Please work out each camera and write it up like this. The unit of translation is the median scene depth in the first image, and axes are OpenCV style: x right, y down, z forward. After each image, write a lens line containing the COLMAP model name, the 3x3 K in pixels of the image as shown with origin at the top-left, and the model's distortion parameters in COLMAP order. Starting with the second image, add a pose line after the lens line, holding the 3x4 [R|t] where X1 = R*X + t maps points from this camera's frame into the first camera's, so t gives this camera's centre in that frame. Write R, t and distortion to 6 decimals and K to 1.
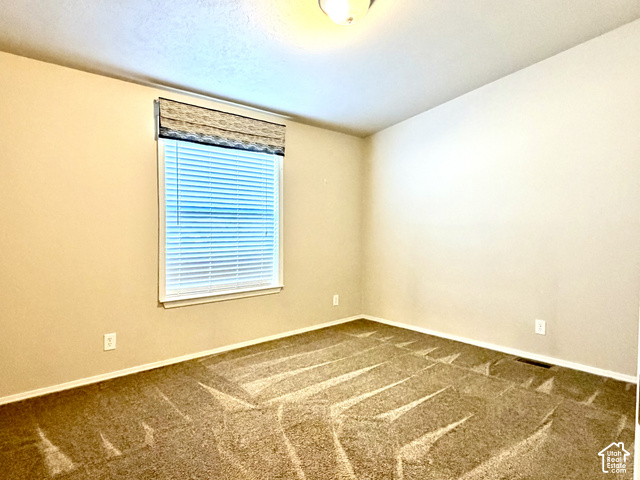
lens RADIAL K [[369.4, 0, 320.0], [0, 369.4, 240.0], [0, 0, 1]] dist [0.002401, 0.000551]
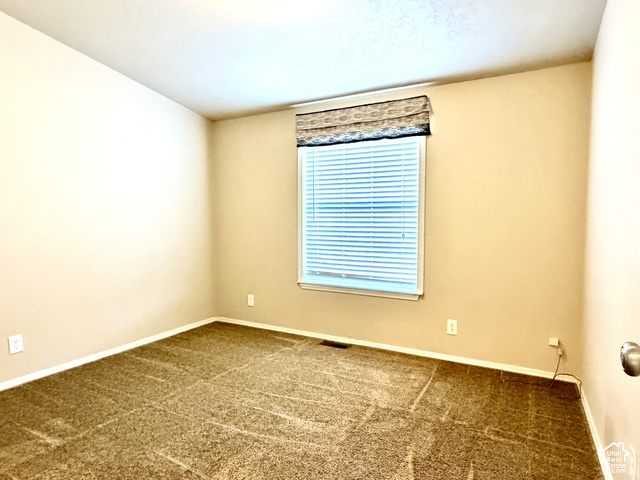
lens RADIAL K [[369.4, 0, 320.0], [0, 369.4, 240.0], [0, 0, 1]] dist [0.002401, 0.000551]
pose [[0.349543, 0.052617, -0.935442, 0.655406], [-0.037937, 0.998398, 0.041982, -0.023991], [0.936152, 0.020813, 0.350979, 0.564252]]
